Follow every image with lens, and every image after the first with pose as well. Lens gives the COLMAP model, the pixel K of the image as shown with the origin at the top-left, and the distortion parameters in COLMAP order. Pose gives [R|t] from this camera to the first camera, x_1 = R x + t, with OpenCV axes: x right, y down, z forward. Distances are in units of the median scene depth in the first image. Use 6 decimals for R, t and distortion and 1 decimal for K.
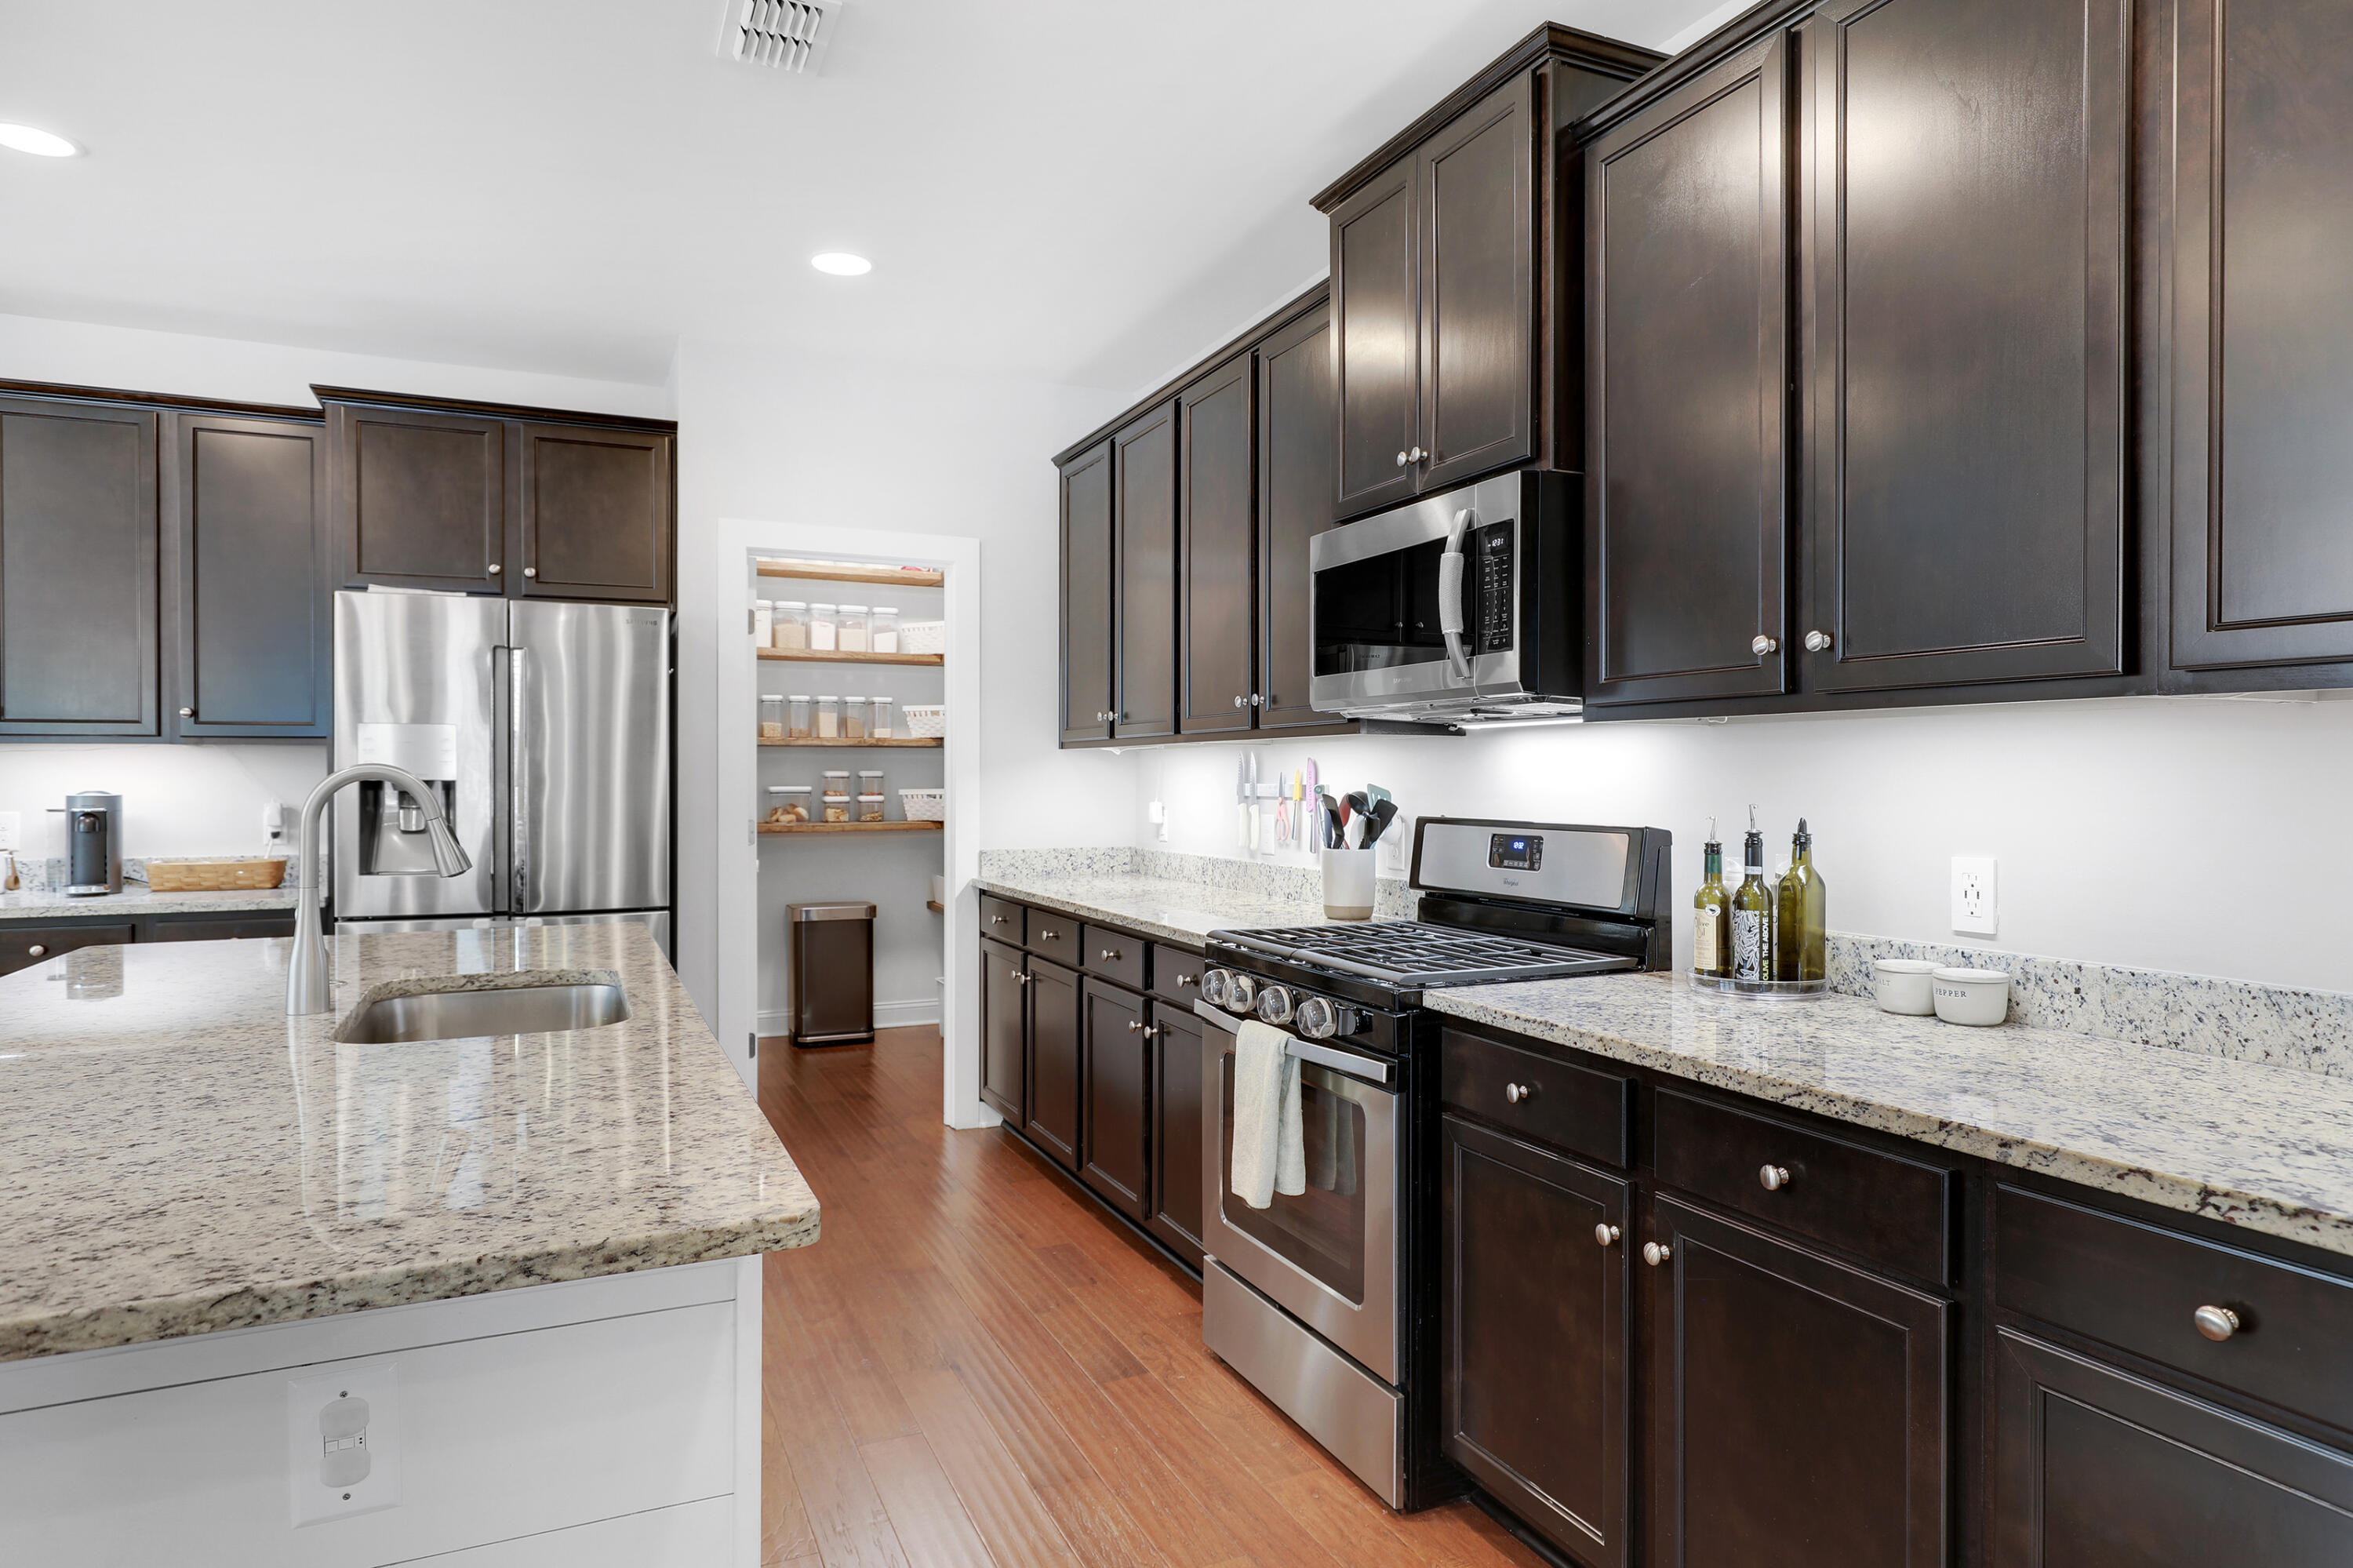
lens RADIAL K [[1342.5, 0, 1164.6], [0, 1342.5, 782.6], [0, 0, 1]] dist [0.004446, 0.001143]
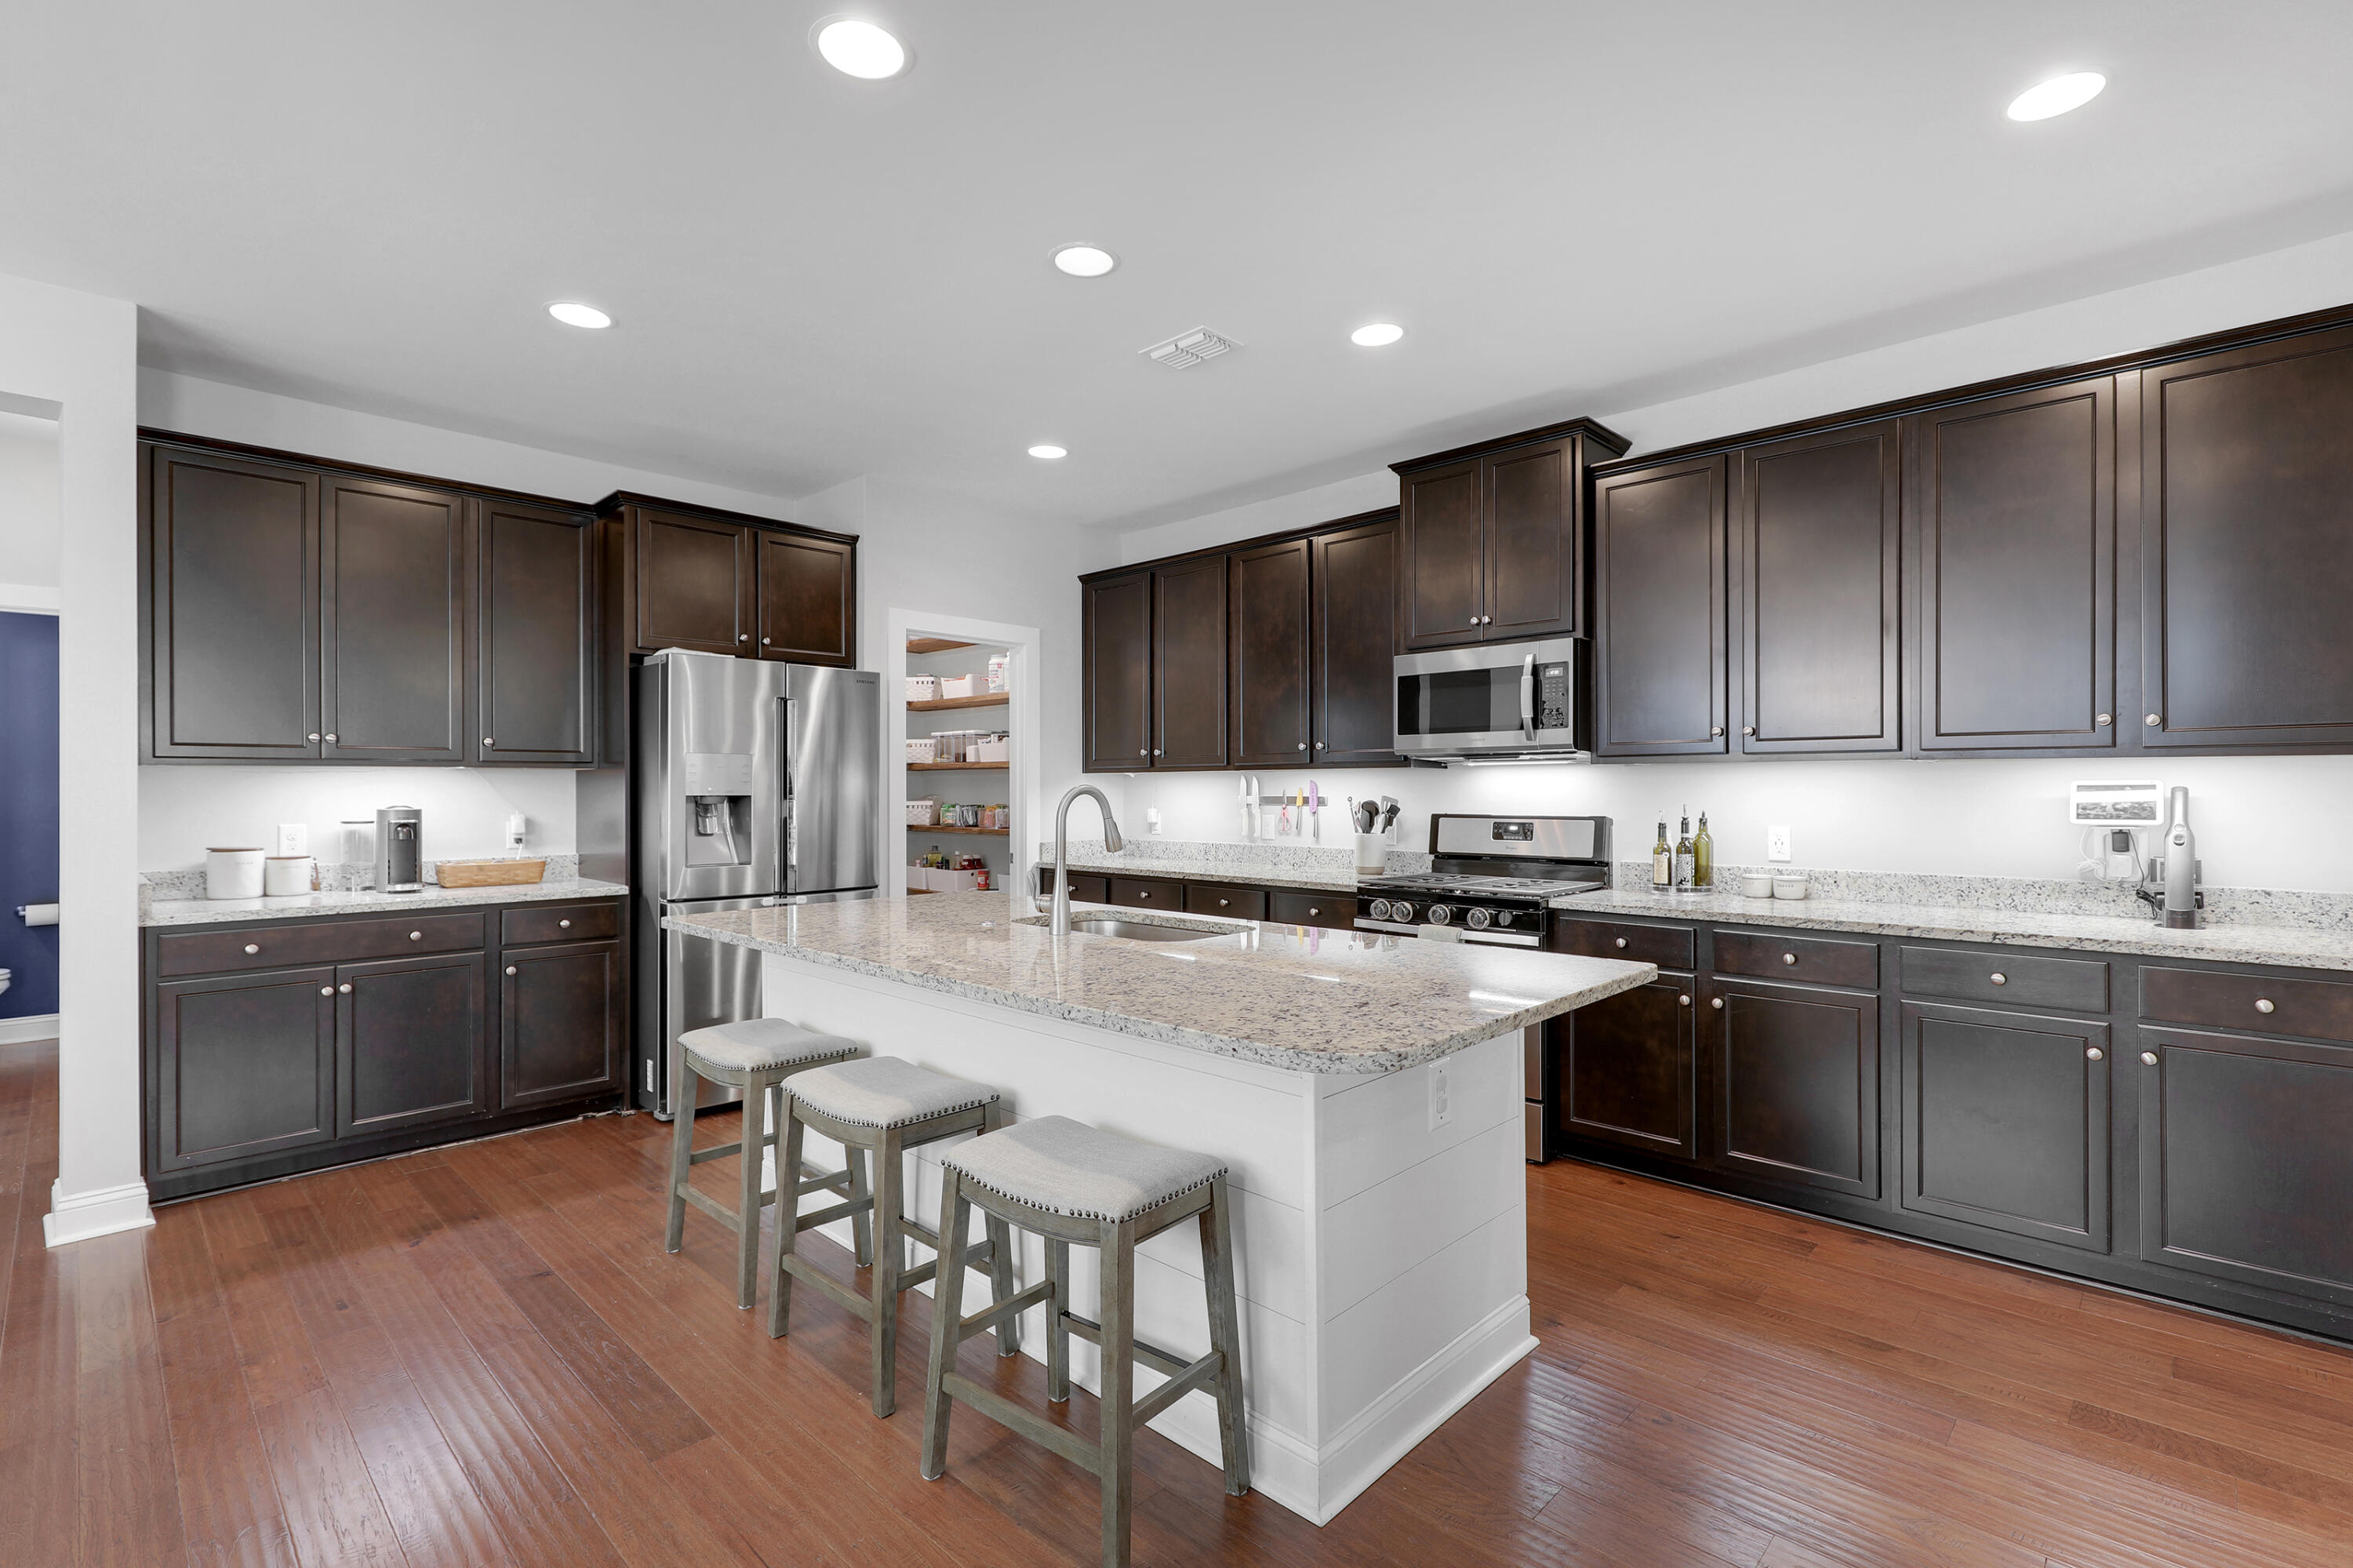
lens RADIAL K [[1081.0, 0, 1155.8], [0, 1081.0, 785.9], [0, 0, 1]] dist [0.015119, -0.003277]
pose [[0.932480, -0.000819, 0.361220, -0.711824], [0.003924, 0.999961, -0.007861, -0.001968], [-0.361200, 0.008747, 0.932447, -0.218251]]
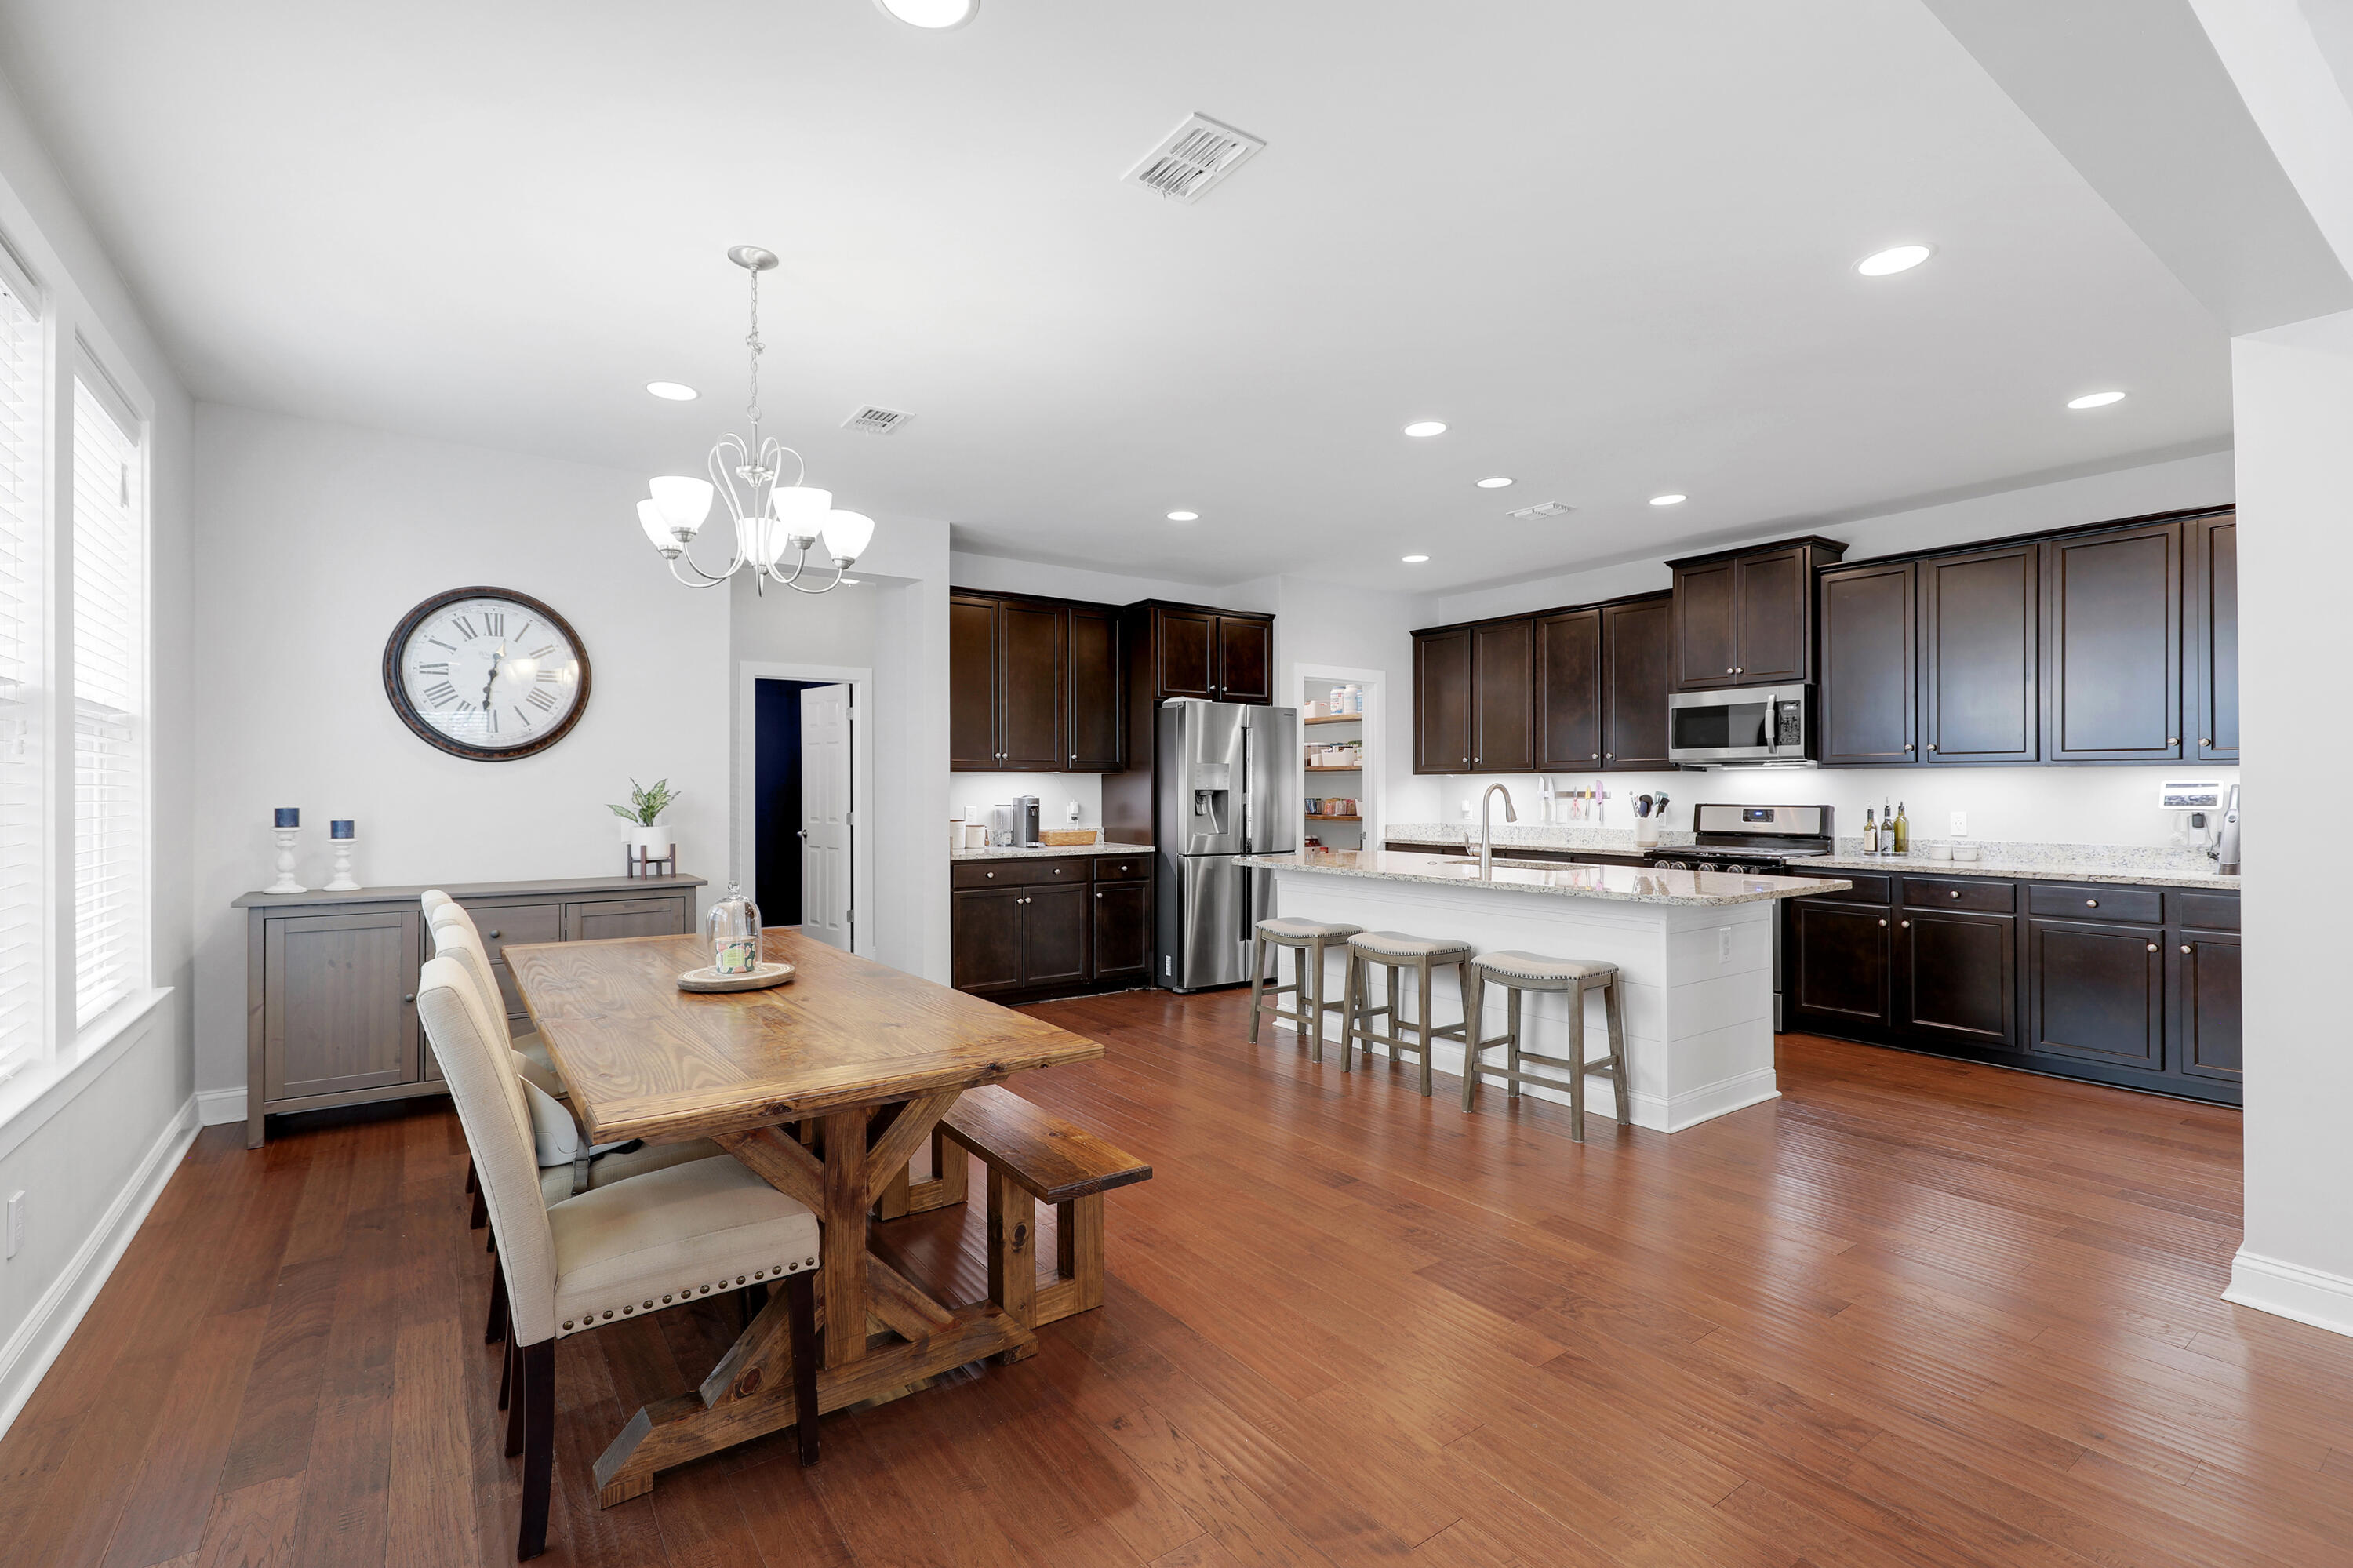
lens RADIAL K [[1081.0, 0, 1147.5], [0, 1081.0, 784.8], [0, 0, 1]] dist [0.015119, -0.003277]
pose [[0.981888, -0.000813, 0.189461, -1.281517], [0.002290, 0.999969, -0.007575, 0.003138], [-0.189448, 0.007872, 0.981859, -0.855884]]
